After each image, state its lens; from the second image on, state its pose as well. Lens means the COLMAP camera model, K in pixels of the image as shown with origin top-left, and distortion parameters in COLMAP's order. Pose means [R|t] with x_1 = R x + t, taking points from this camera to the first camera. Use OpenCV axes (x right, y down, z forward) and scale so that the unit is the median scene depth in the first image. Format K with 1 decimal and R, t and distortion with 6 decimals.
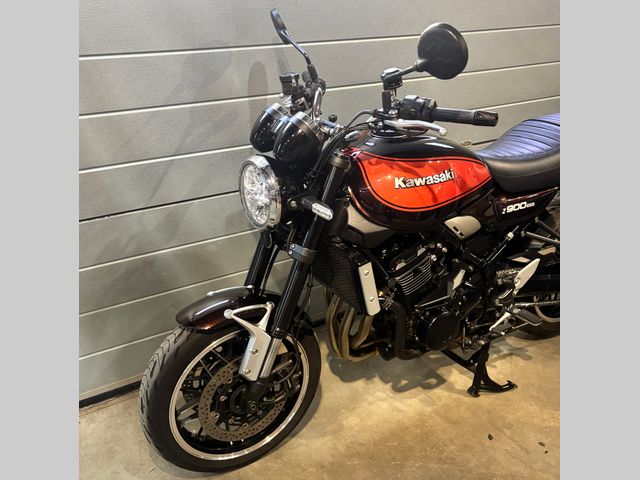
lens RADIAL K [[491.2, 0, 320.0], [0, 491.2, 240.0], [0, 0, 1]] dist [0.032115, 0.000691]
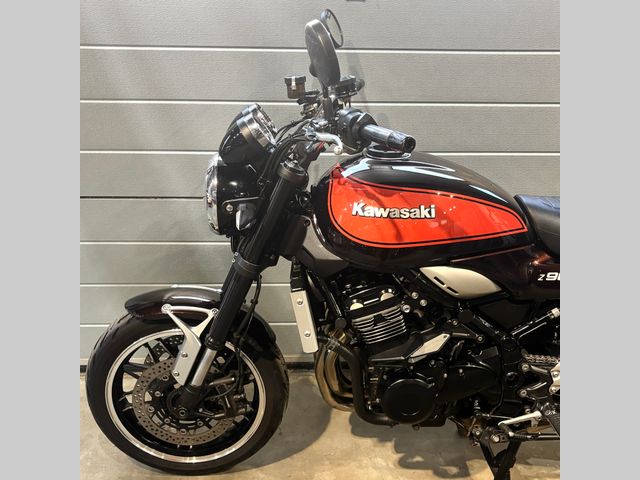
lens RADIAL K [[544.2, 0, 320.0], [0, 544.2, 240.0], [0, 0, 1]] dist [0.005300, -0.001749]
pose [[0.896878, 0.199494, -0.394729, 0.438495], [-0.218231, 0.975894, -0.002639, -0.042414], [0.384687, 0.088509, 0.918794, 0.098164]]
